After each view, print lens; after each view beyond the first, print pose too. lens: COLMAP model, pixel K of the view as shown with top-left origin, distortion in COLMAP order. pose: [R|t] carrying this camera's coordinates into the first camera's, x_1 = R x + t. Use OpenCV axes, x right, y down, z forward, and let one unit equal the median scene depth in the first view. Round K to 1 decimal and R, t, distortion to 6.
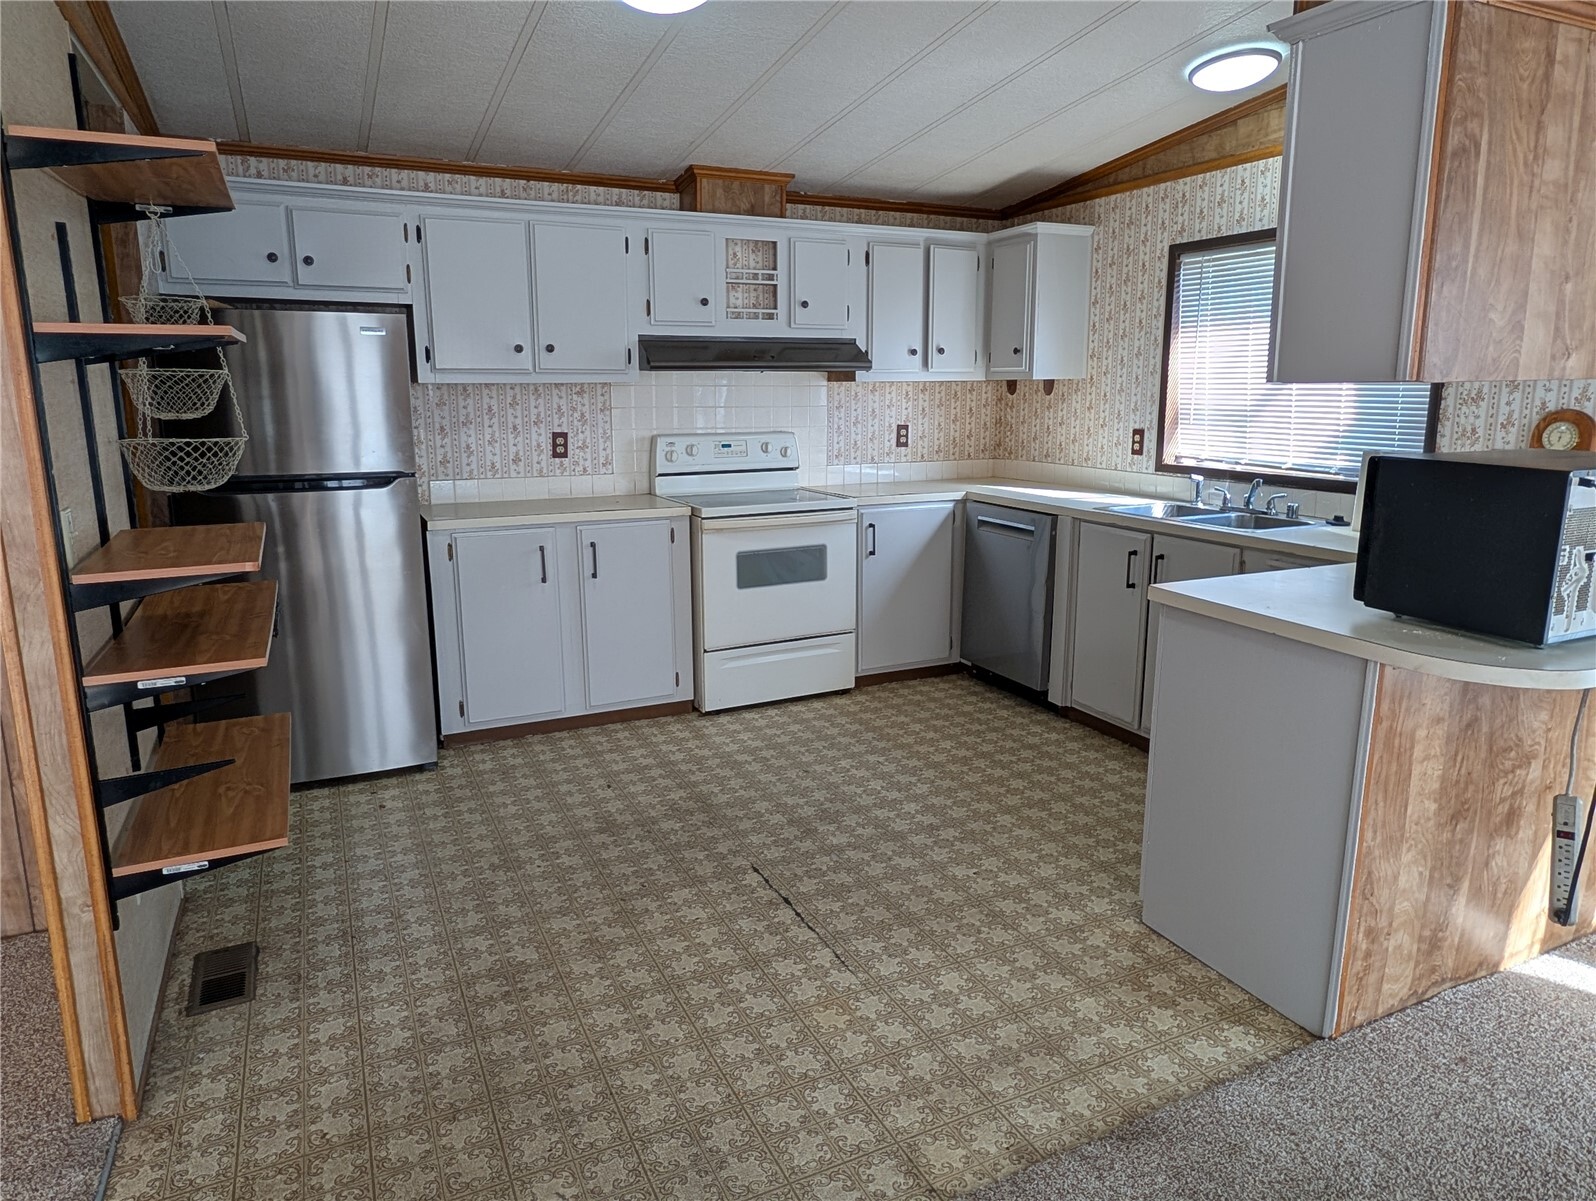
lens RADIAL K [[1034.8, 0, 798.9], [0, 1034.8, 595.5], [0, 0, 1]] dist [-0.007323, -0.003826]
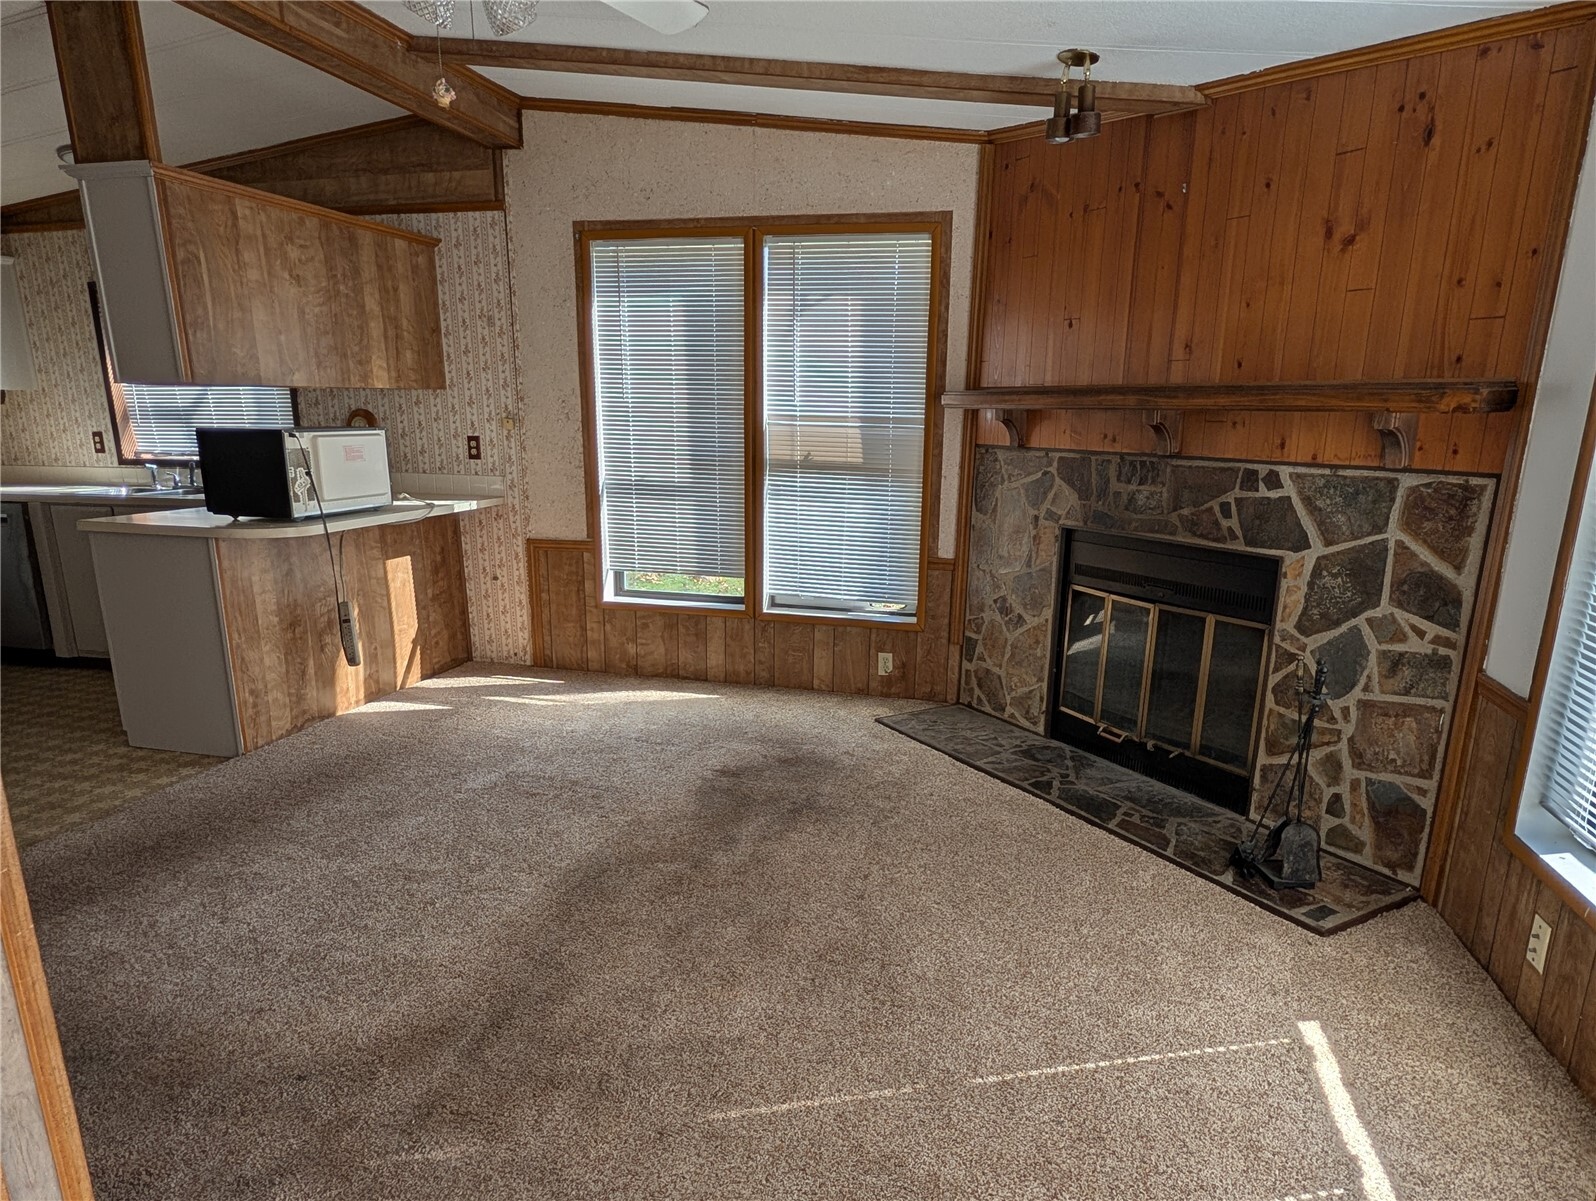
lens RADIAL K [[950.9, 0, 792.9], [0, 950.9, 658.1], [0, 0, 1]] dist [0.004179, -0.000756]
pose [[0.645120, -0.185072, 0.741329, -0.064337], [0.146895, 0.982165, 0.117365, 0.201262], [-0.749828, 0.033183, 0.660801, -0.795056]]
